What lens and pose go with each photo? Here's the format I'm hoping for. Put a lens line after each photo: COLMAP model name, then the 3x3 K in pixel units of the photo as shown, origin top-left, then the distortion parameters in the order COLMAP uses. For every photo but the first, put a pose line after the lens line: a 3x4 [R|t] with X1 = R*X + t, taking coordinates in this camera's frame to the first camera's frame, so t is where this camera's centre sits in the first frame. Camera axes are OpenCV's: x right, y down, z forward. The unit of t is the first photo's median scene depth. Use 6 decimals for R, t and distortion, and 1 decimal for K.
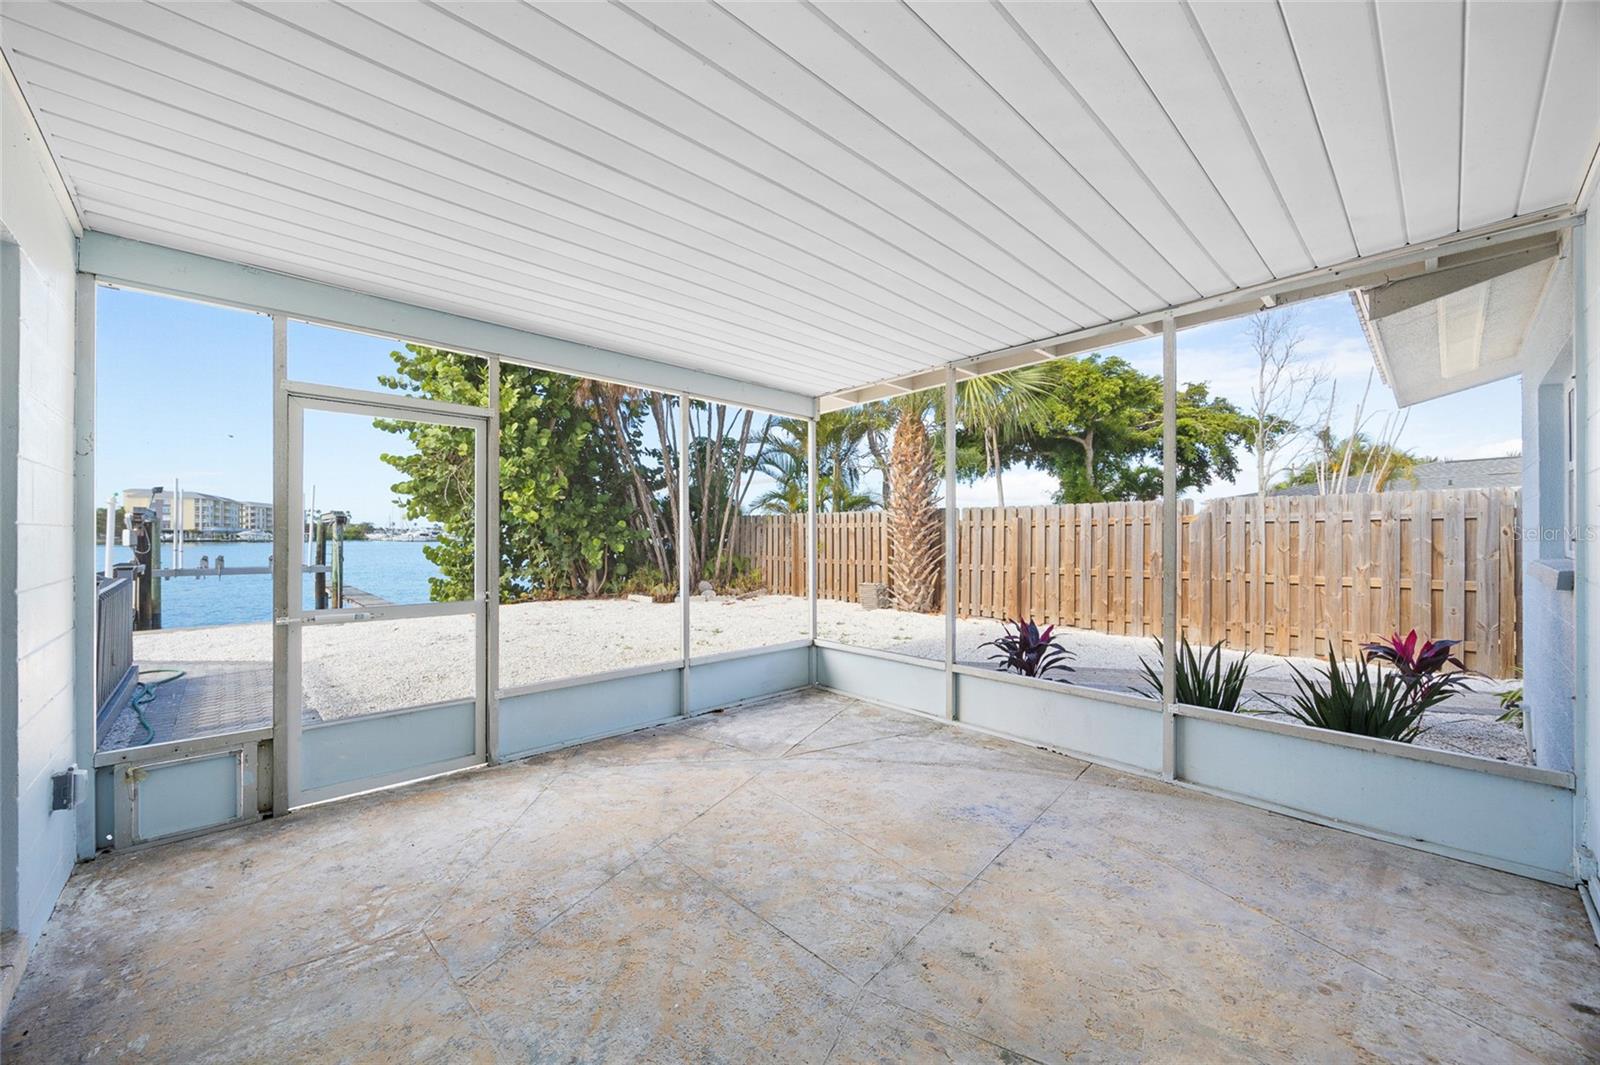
lens RADIAL K [[616.1, 0, 801.7], [0, 616.1, 536.6], [0, 0, 1]] dist [-0.000016, 0.000000]
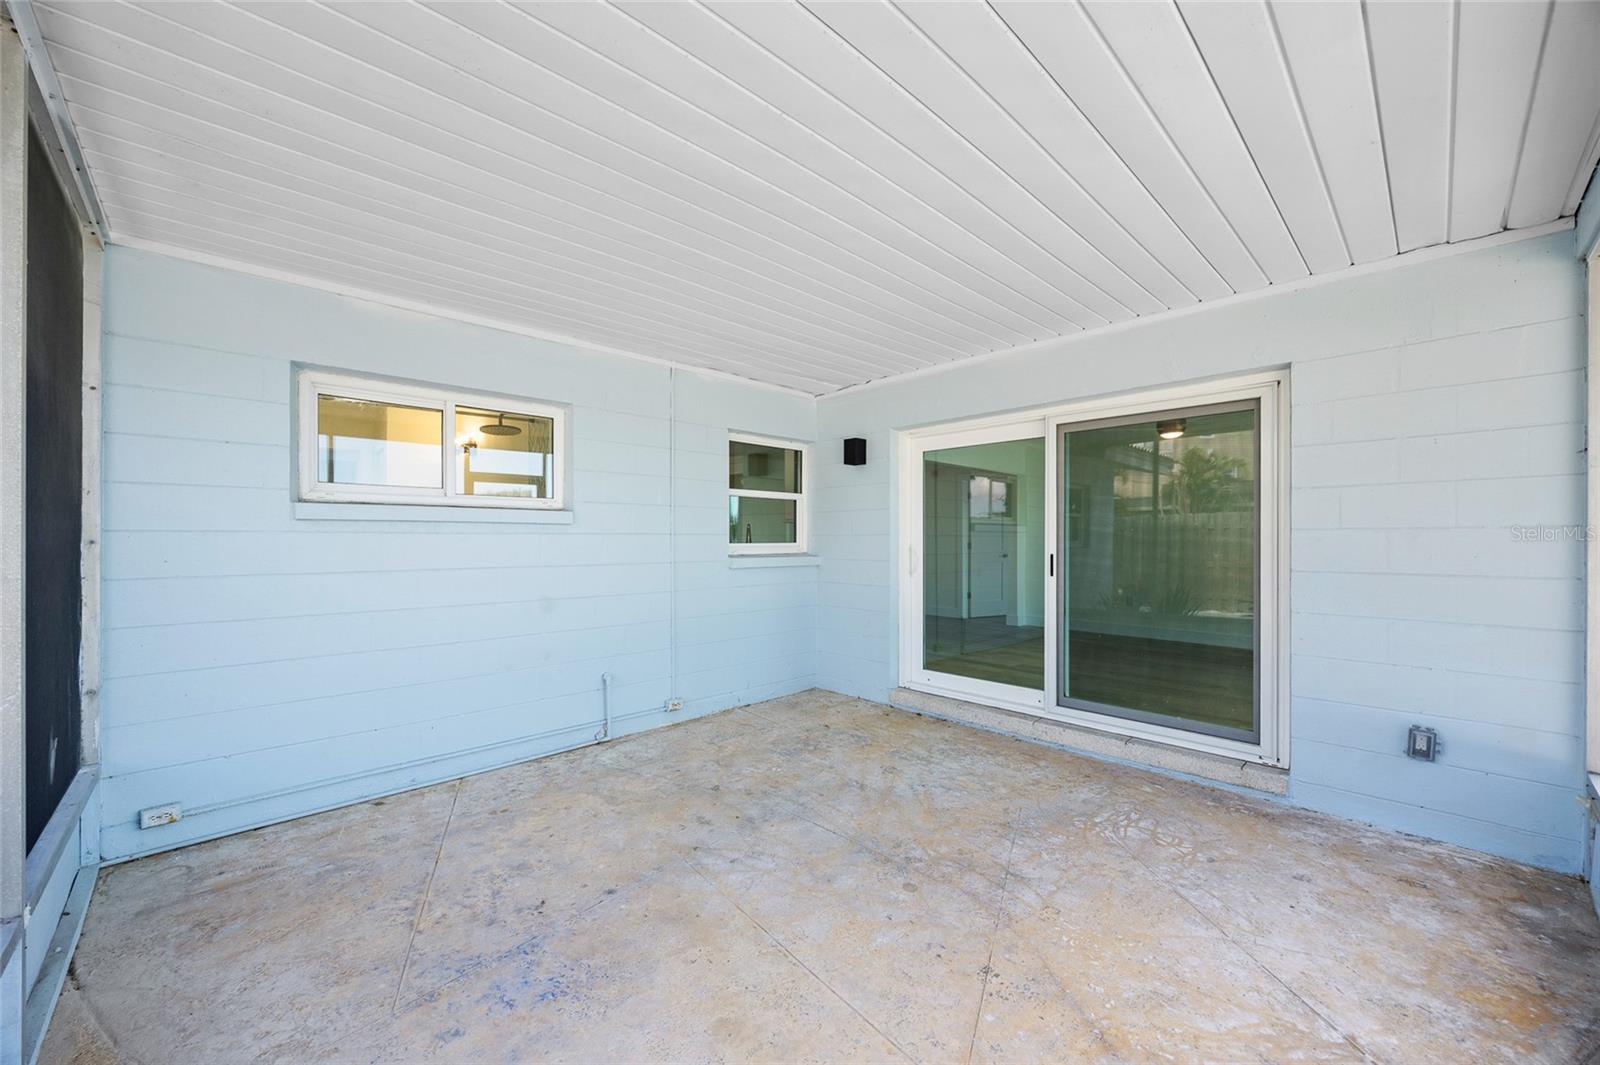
lens RADIAL K [[616.1, 0, 798.8], [0, 616.1, 534.9], [0, 0, 1]] dist [-0.000016, 0.000000]
pose [[-0.999969, 0.003238, -0.007206, 0.043272], [0.003264, 0.999988, -0.003610, -0.001331], [0.007195, -0.003634, -0.999968, 1.962601]]
